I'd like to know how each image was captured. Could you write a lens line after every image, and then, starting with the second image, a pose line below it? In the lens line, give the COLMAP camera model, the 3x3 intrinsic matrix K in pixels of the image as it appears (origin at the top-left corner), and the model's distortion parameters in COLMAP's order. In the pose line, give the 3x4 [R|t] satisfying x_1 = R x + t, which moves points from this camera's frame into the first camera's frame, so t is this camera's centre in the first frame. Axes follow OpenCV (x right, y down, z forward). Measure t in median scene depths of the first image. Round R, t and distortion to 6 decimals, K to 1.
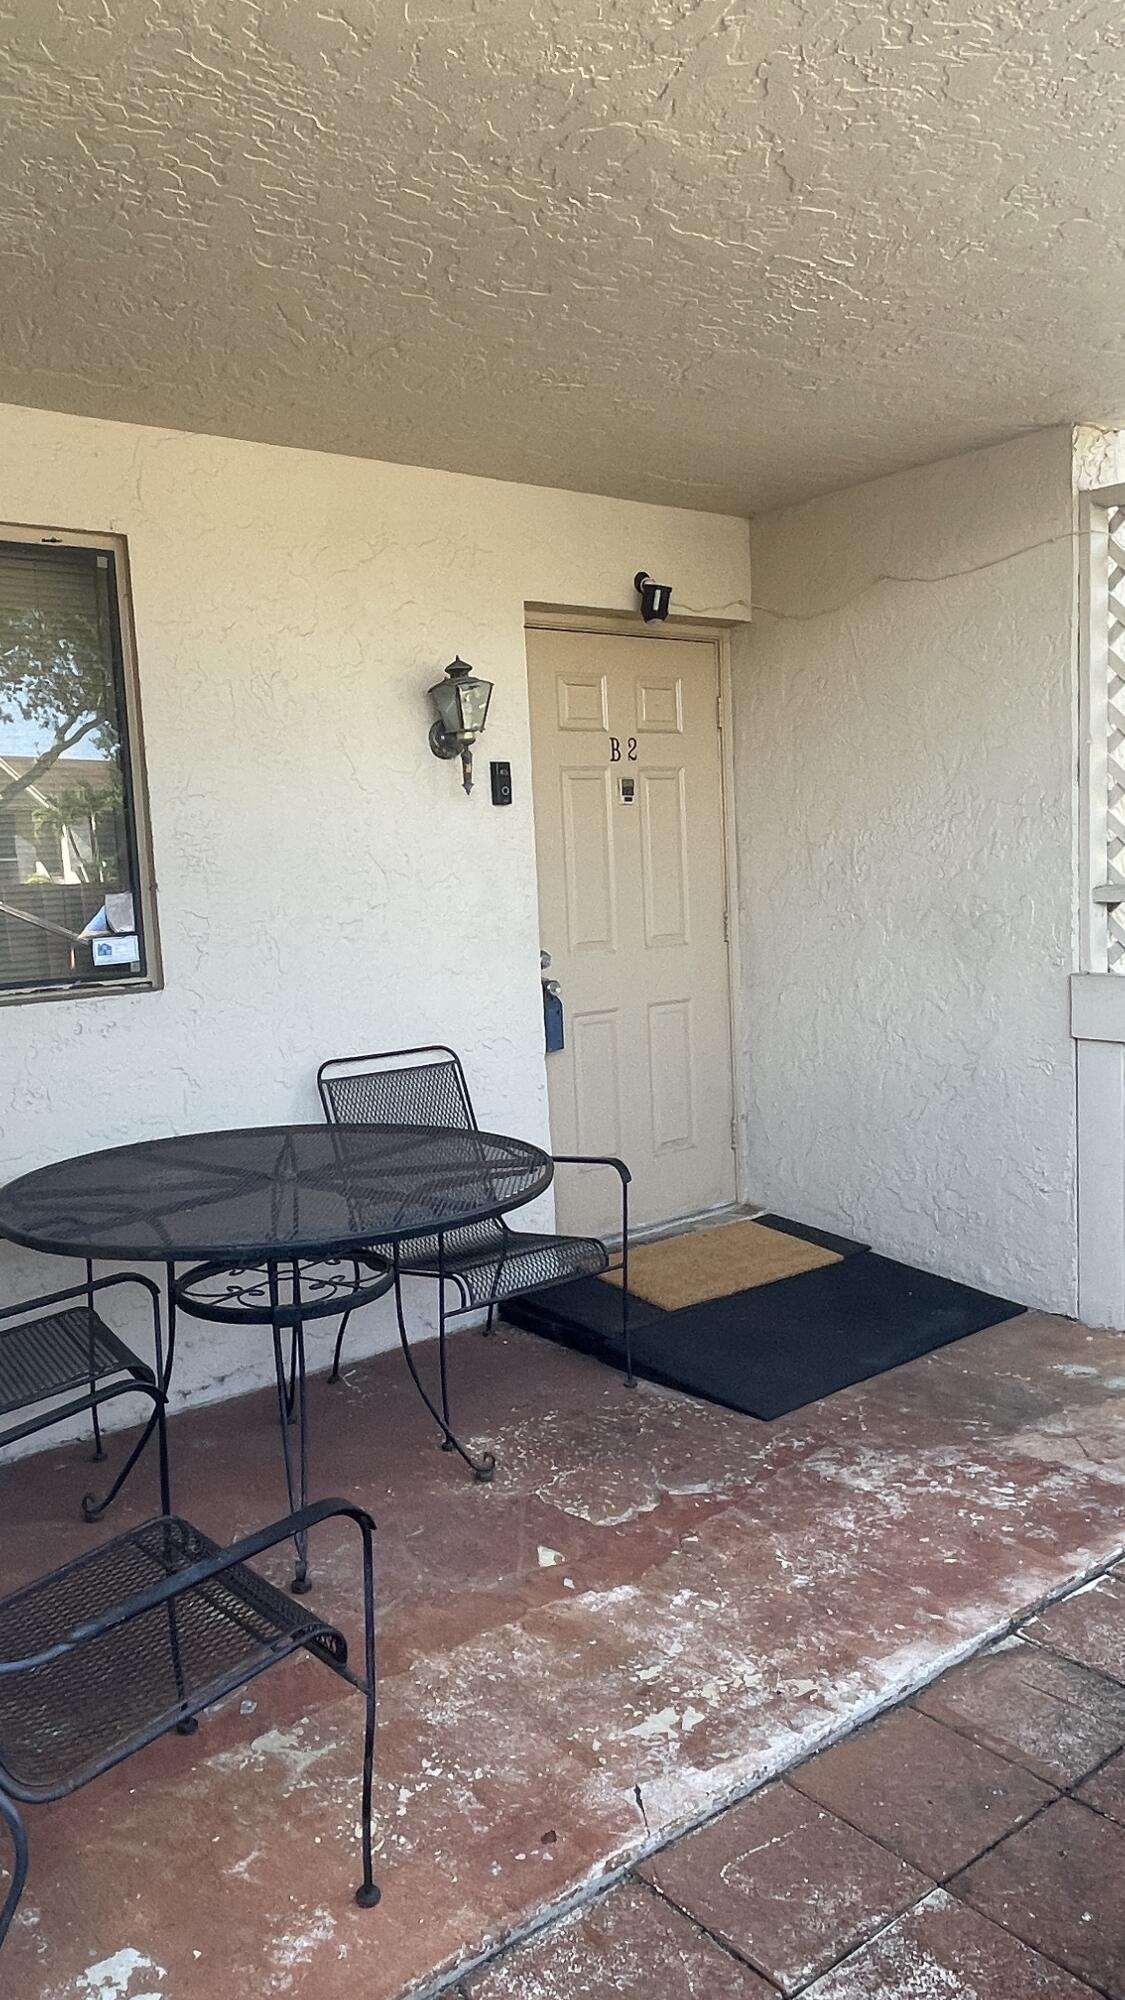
lens RADIAL K [[1349.2, 0, 562.5], [0, 1349.2, 1000.0], [0, 0, 1]] dist [0.005018, -0.000182]
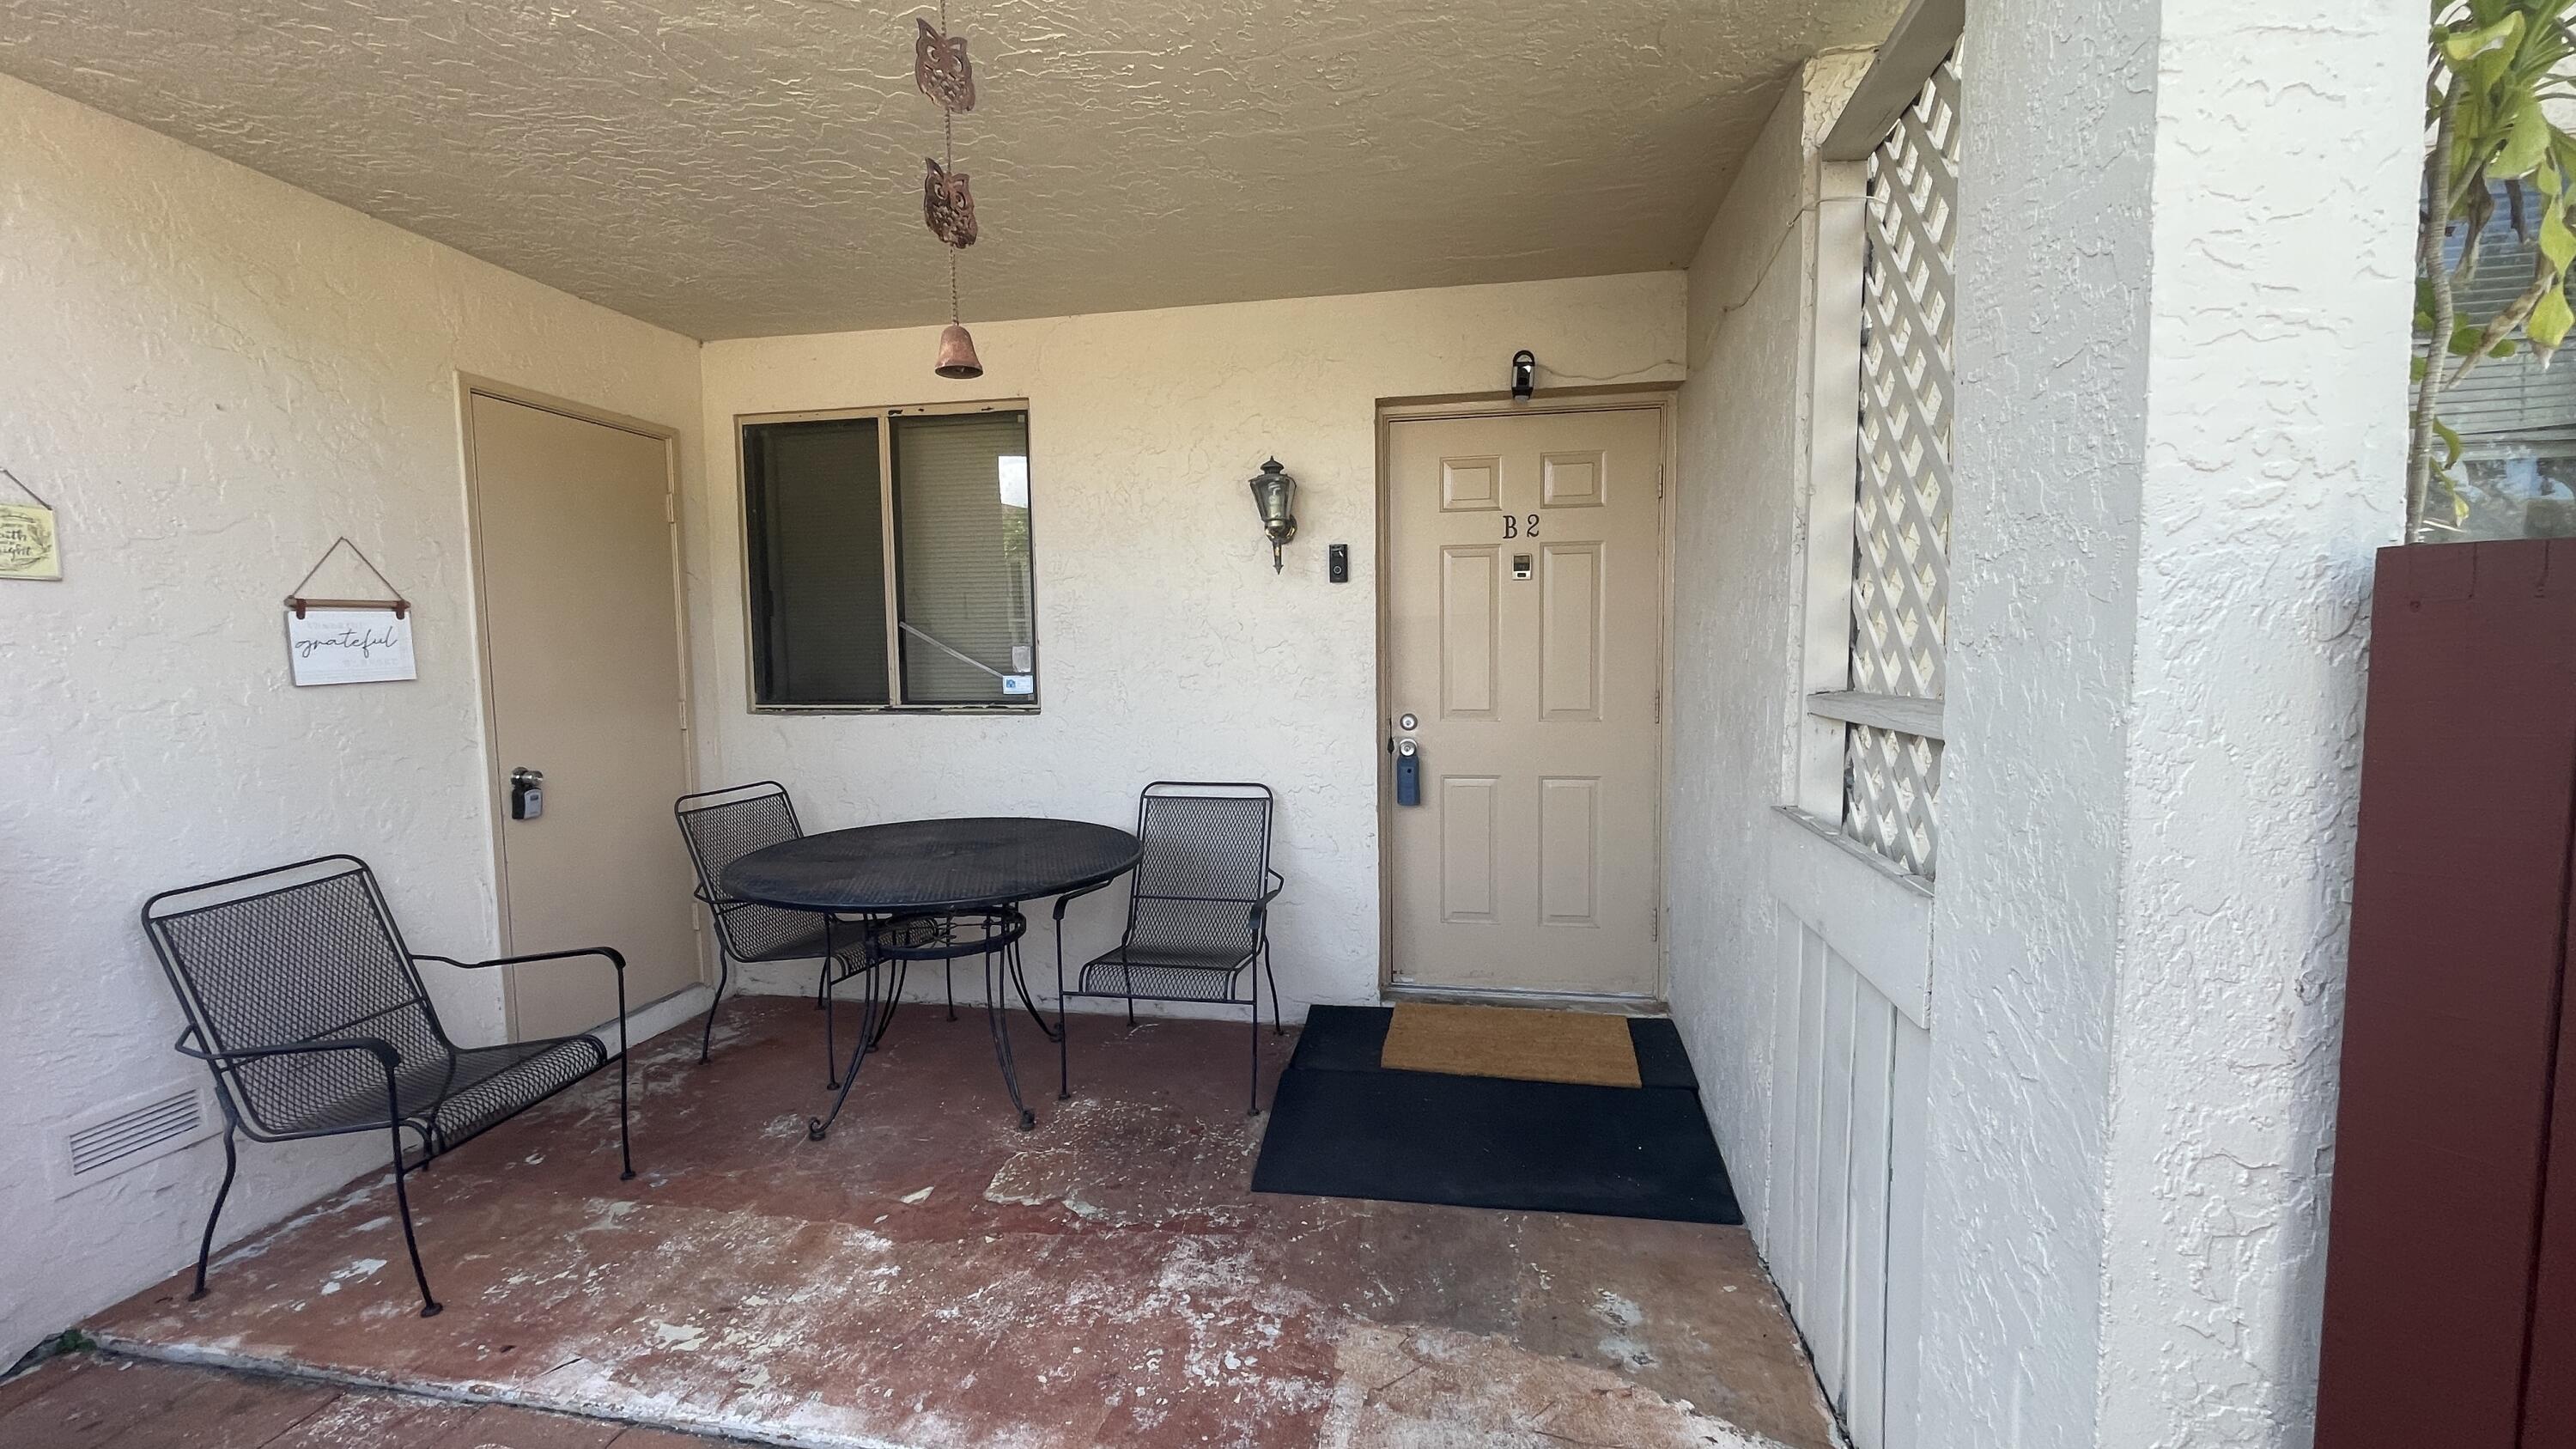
lens RADIAL K [[1005.2, 0, 1288.0], [0, 1005.2, 724.5], [0, 0, 1]] dist [-0.023790, 0.017214]
pose [[0.679364, 0.097154, -0.727341, 0.692084], [-0.096239, 0.994432, 0.042939, -0.072055], [0.727463, 0.040827, 0.684931, 0.496379]]
